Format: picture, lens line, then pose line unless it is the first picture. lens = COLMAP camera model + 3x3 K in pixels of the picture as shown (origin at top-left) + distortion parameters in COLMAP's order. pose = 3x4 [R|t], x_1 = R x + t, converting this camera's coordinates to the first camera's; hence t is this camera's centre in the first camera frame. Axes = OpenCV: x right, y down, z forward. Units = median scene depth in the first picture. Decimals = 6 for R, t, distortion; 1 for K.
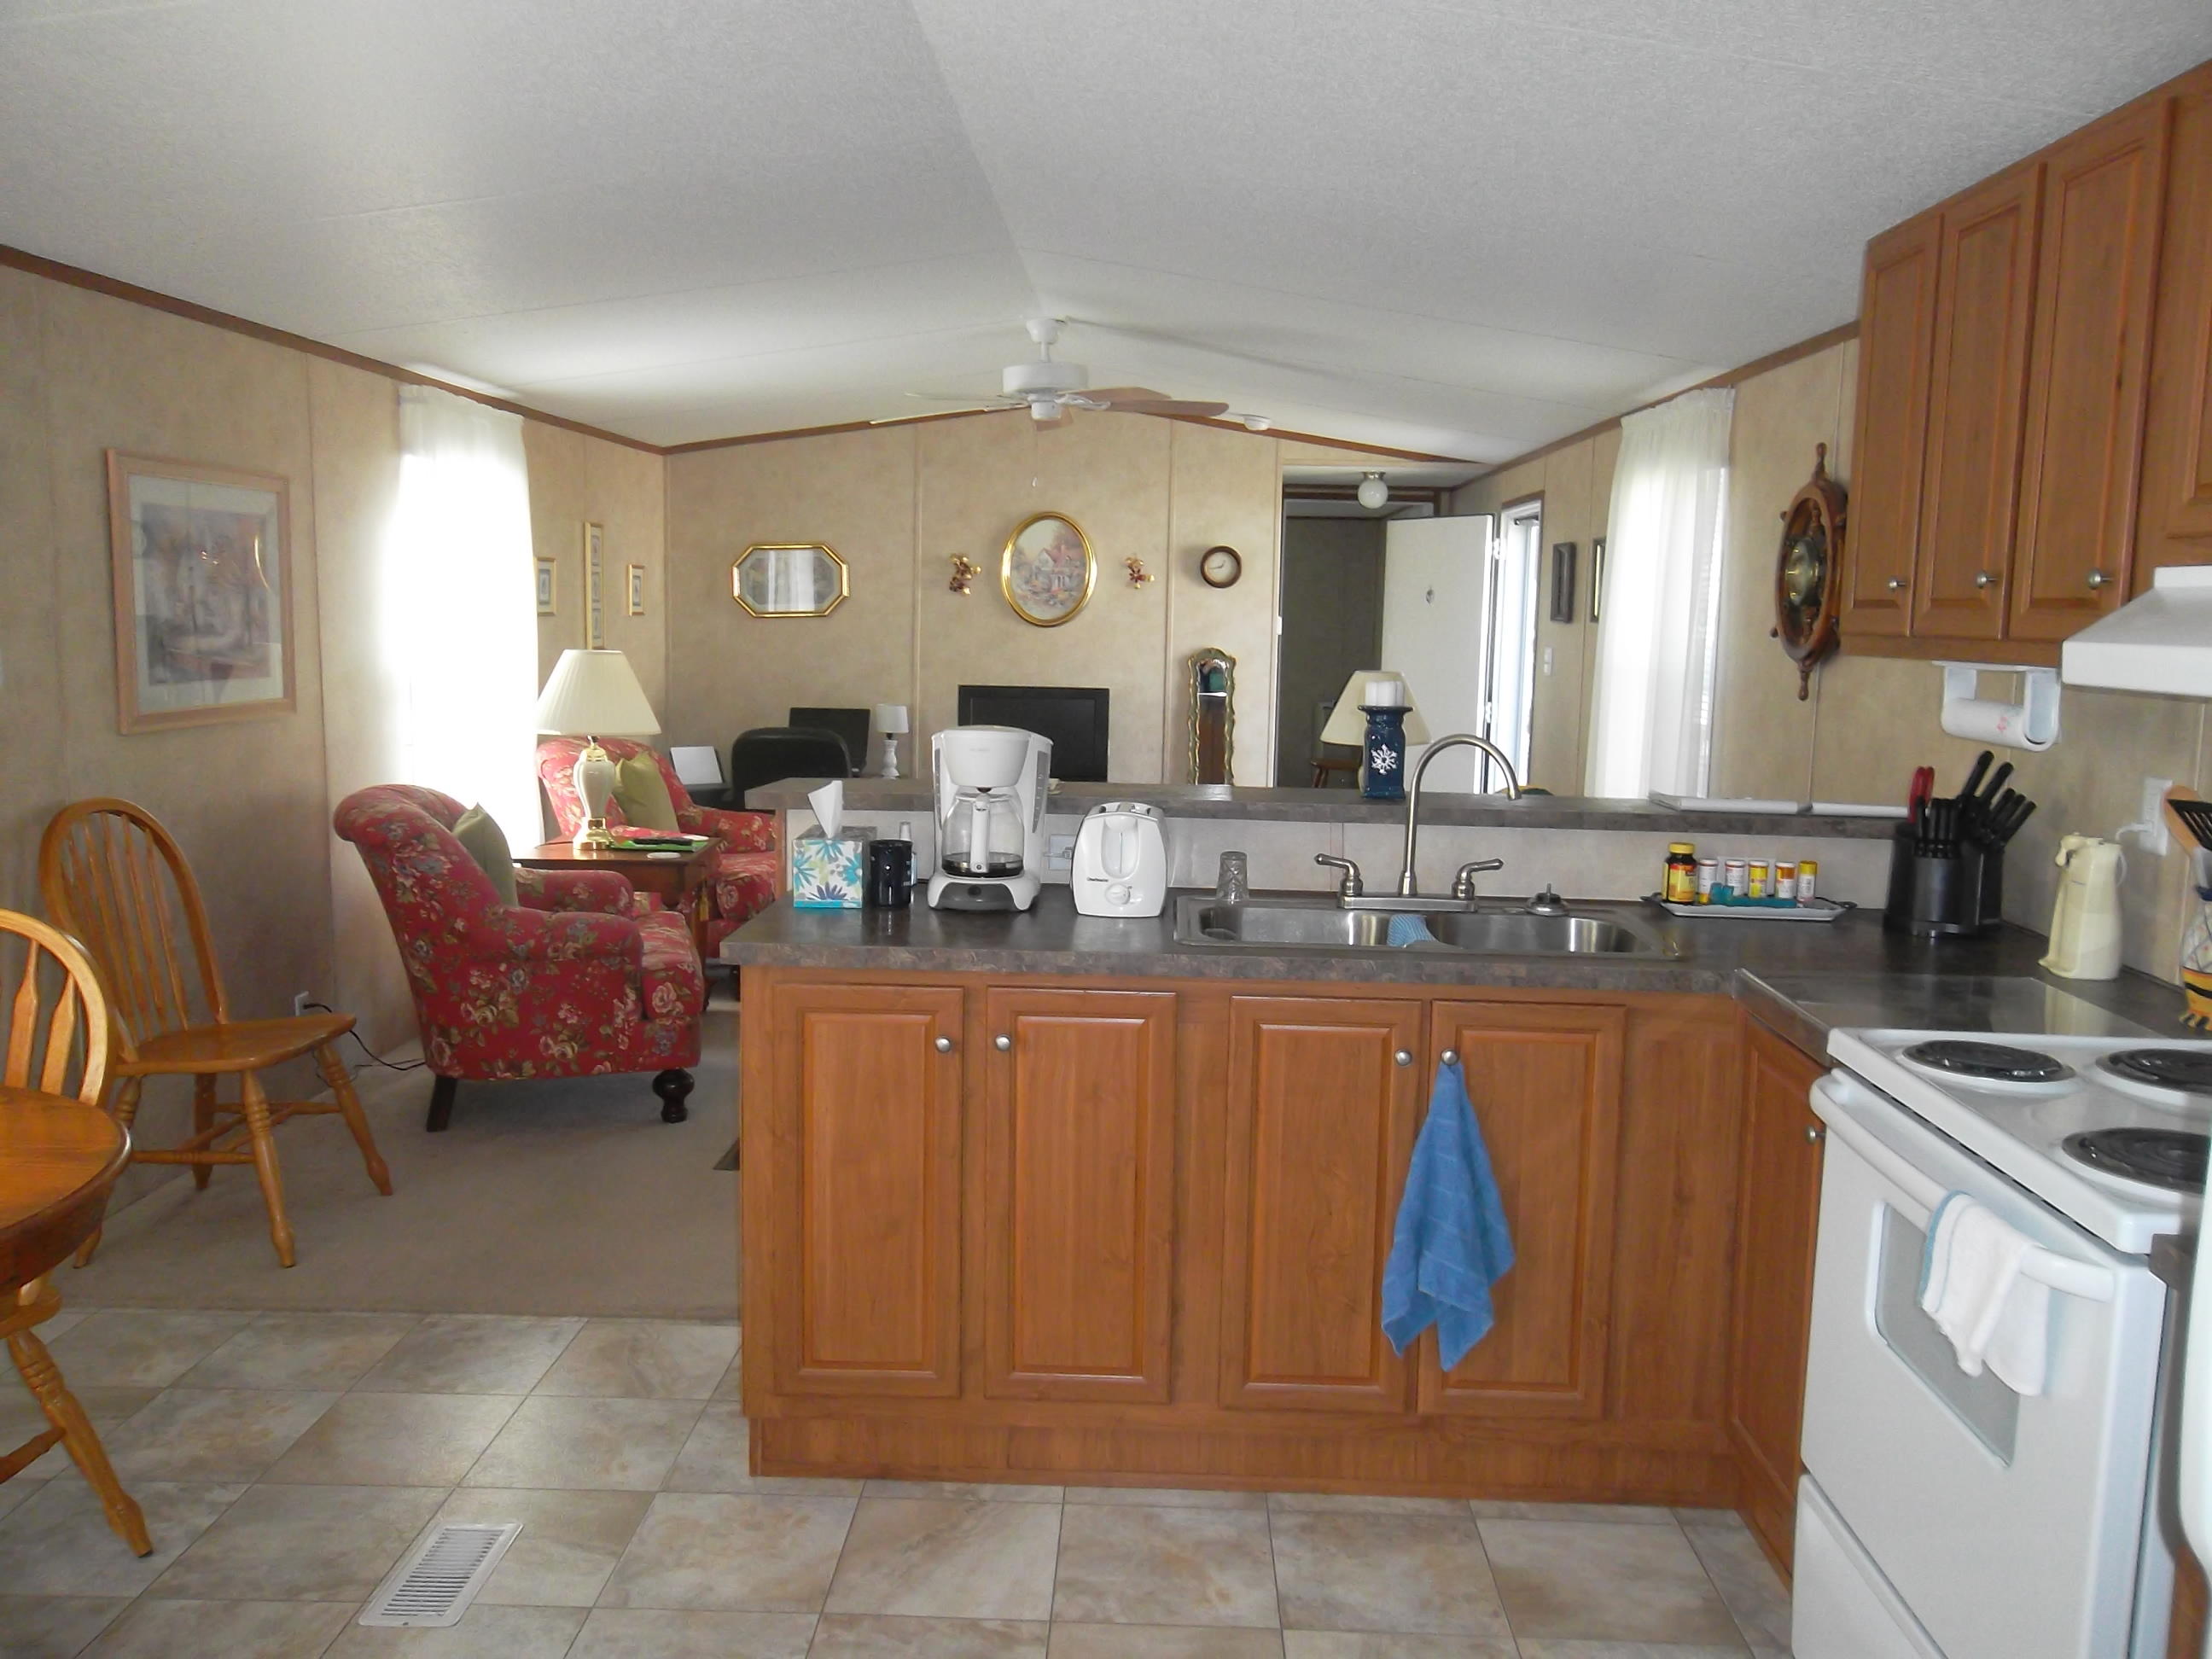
lens RADIAL K [[1811.5, 0, 1137.1], [0, 1811.5, 845.9], [0, 0, 1]] dist [0.015360, 0.001887]
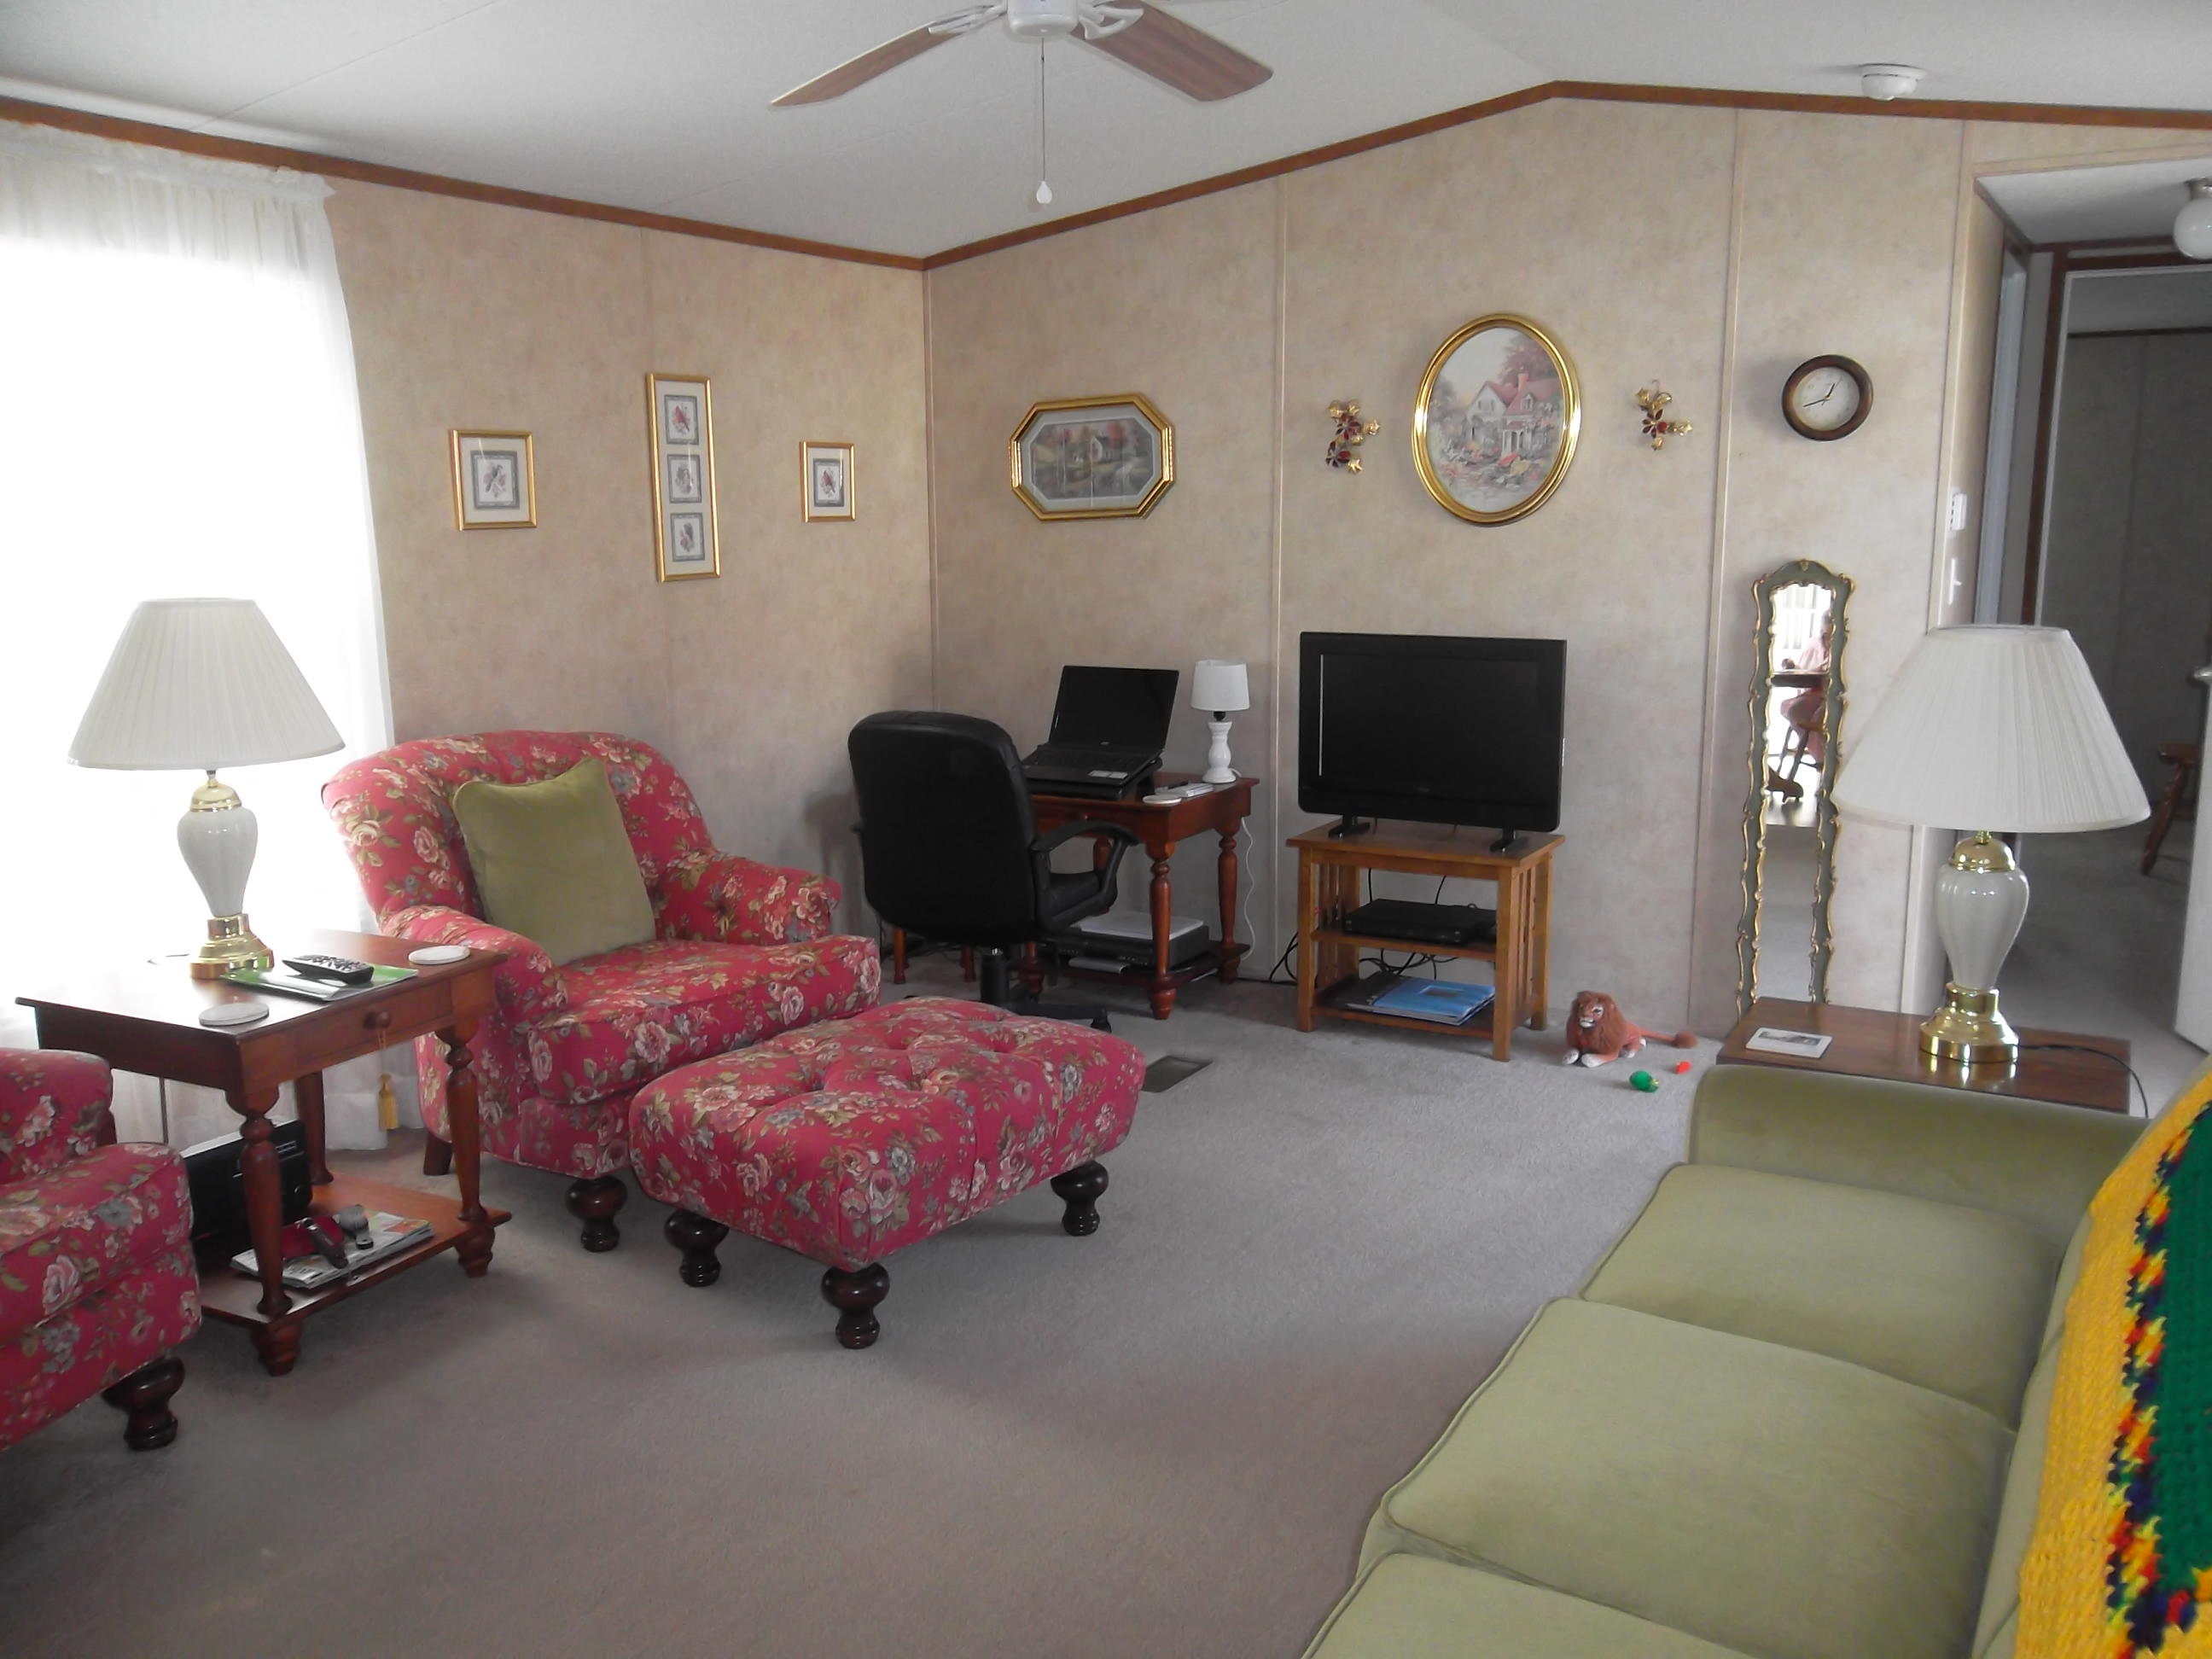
lens RADIAL K [[1811.5, 0, 1122.7], [0, 1811.5, 830.5], [0, 0, 1]] dist [0.015360, 0.001887]
pose [[0.869808, 0.062044, -0.489474, 0.130879], [-0.037265, 0.997489, 0.060217, -0.057514], [0.491981, -0.034137, 0.869936, 0.463736]]
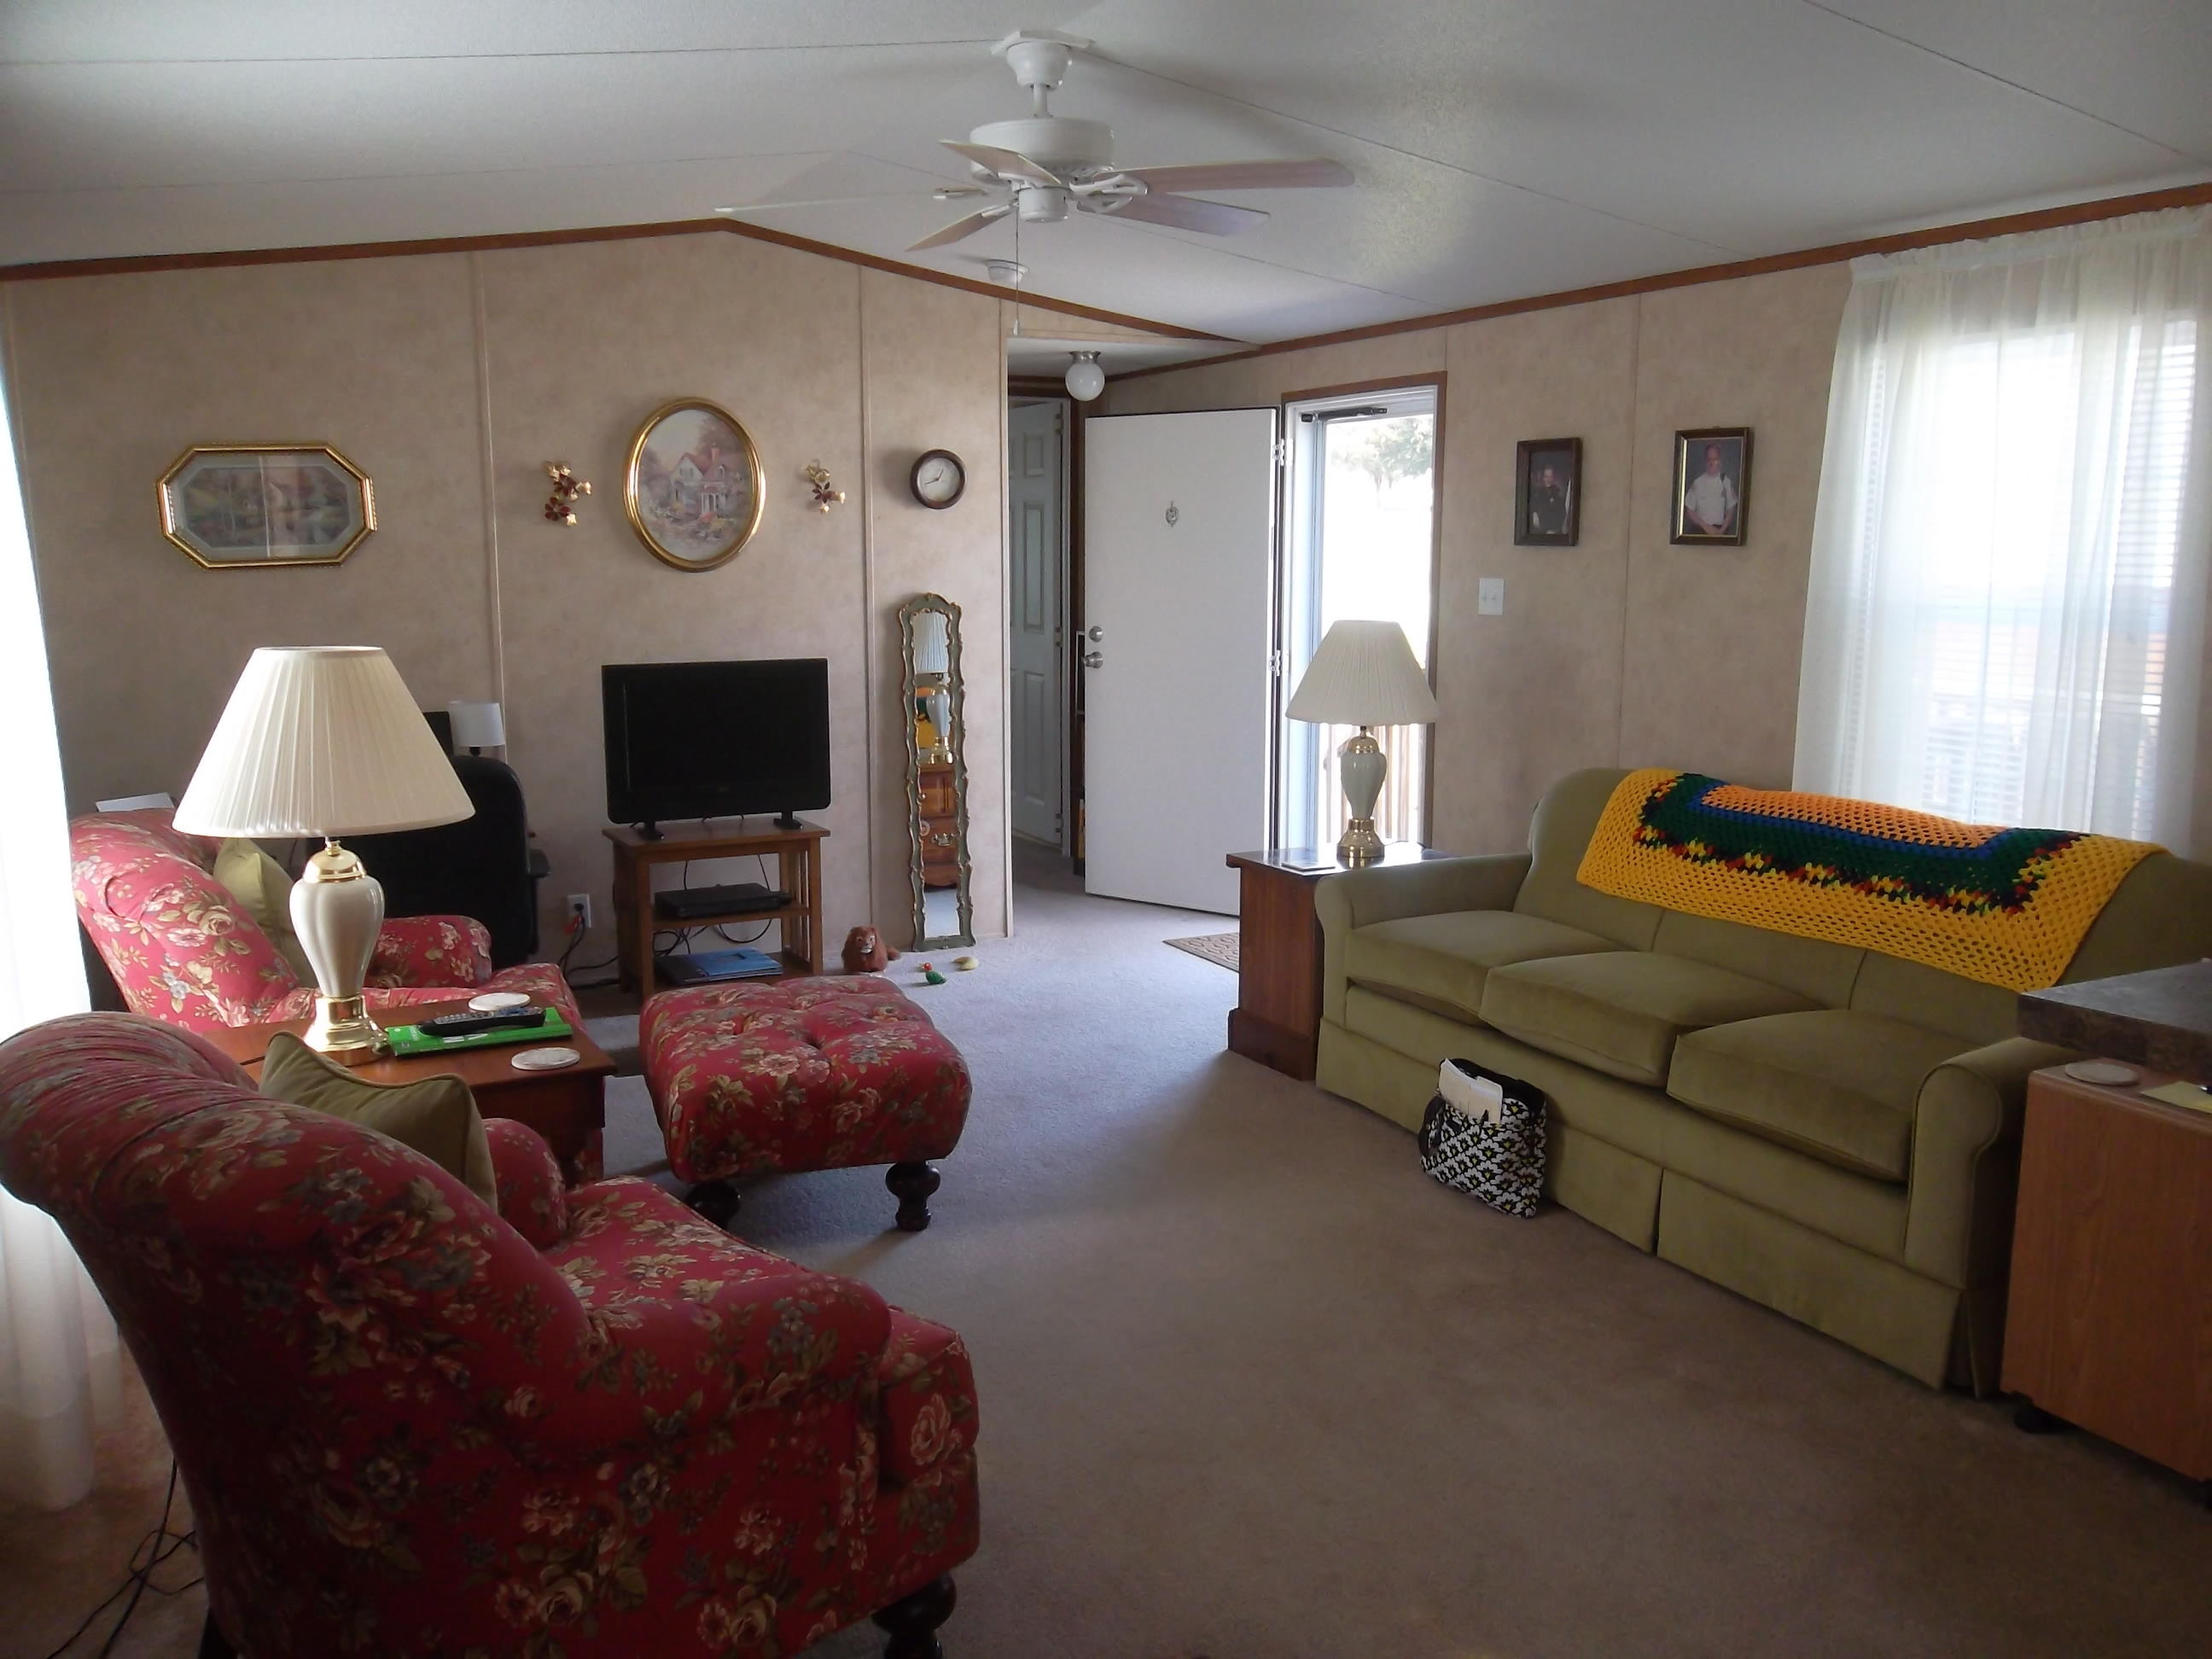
lens RADIAL K [[1811.5, 0, 1108.7], [0, 1811.5, 847.4], [0, 0, 1]] dist [0.015360, 0.001887]
pose [[0.882429, -0.100332, 0.459622, -0.236317], [0.082510, 0.994857, 0.058758, -0.046404], [-0.463153, -0.013926, 0.886169, 0.336381]]
